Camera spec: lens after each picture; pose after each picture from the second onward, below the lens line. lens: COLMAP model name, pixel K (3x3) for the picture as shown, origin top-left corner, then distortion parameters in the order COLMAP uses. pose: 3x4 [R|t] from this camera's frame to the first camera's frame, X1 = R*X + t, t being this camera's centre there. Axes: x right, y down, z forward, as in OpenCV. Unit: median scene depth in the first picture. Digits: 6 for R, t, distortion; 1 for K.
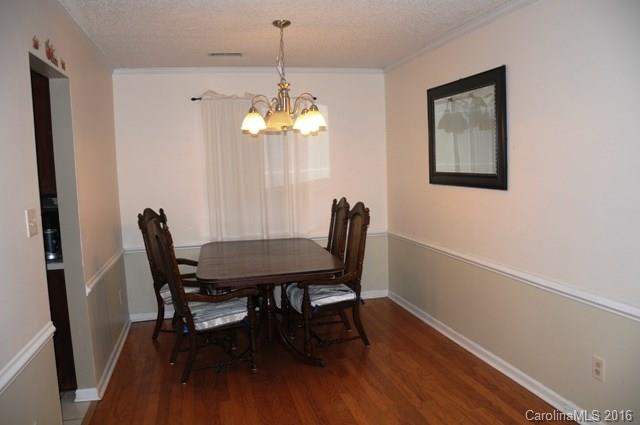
lens RADIAL K [[500.1, 0, 323.7], [0, 500.1, 216.5], [0, 0, 1]] dist [-0.160503, 0.128804]
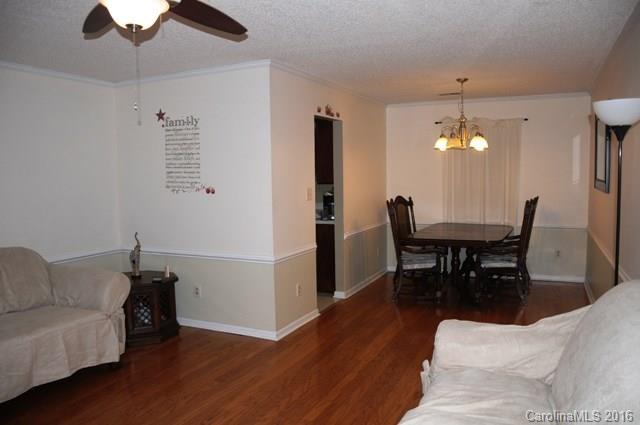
lens RADIAL K [[500.1, 0, 323.7], [0, 500.1, 216.5], [0, 0, 1]] dist [-0.160503, 0.128804]
pose [[0.786243, 0.072562, -0.613642, 0.532297], [-0.073488, 0.997014, 0.023736, 0.034806], [0.613532, 0.026433, 0.789228, -0.473362]]
